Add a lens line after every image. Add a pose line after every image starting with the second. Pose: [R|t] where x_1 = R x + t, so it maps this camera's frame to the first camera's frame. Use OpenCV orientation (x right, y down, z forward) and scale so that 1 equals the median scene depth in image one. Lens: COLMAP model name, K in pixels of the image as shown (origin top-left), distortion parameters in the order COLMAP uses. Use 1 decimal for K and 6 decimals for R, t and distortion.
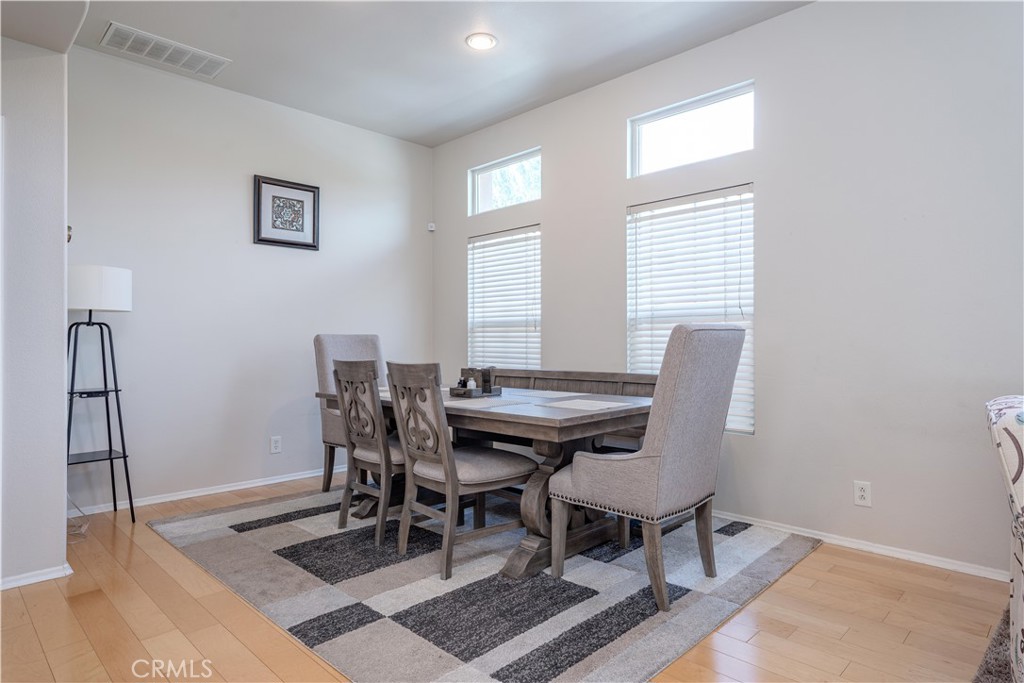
lens RADIAL K [[588.0, 0, 517.5], [0, 588.0, 340.1], [0, 0, 1]] dist [0.011576, 0.000753]
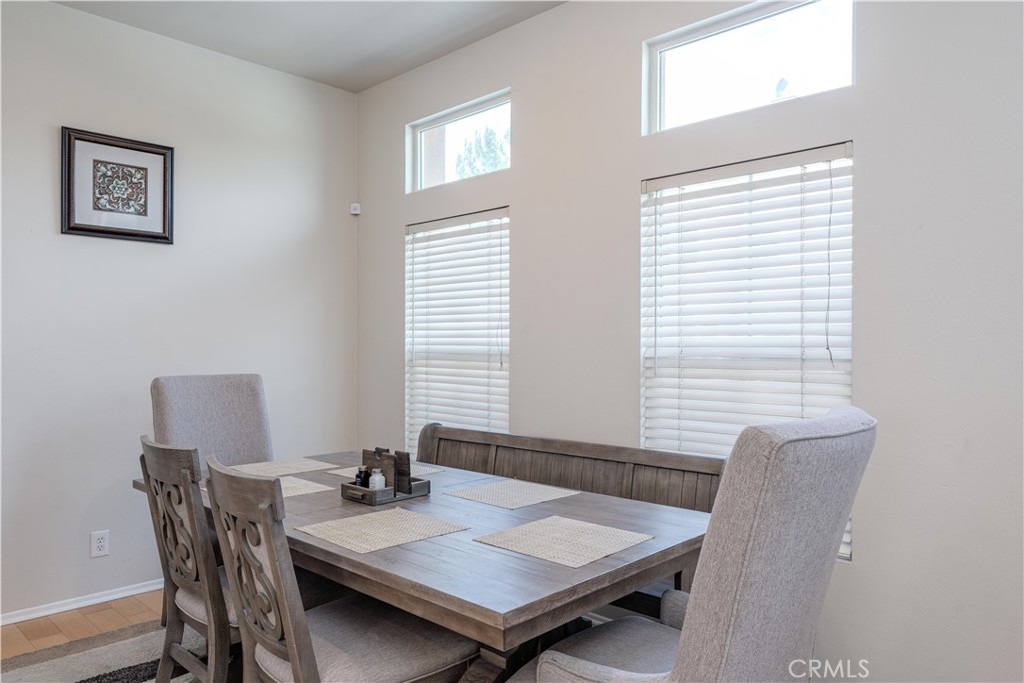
lens RADIAL K [[701.5, 0, 515.9], [0, 701.5, 347.1], [0, 0, 1]] dist [0.008824, 0.002911]
pose [[0.999921, 0.004289, 0.011851, 0.039247], [-0.004377, 0.999963, 0.007455, -0.048098], [-0.011819, -0.007507, 0.999902, 0.225201]]
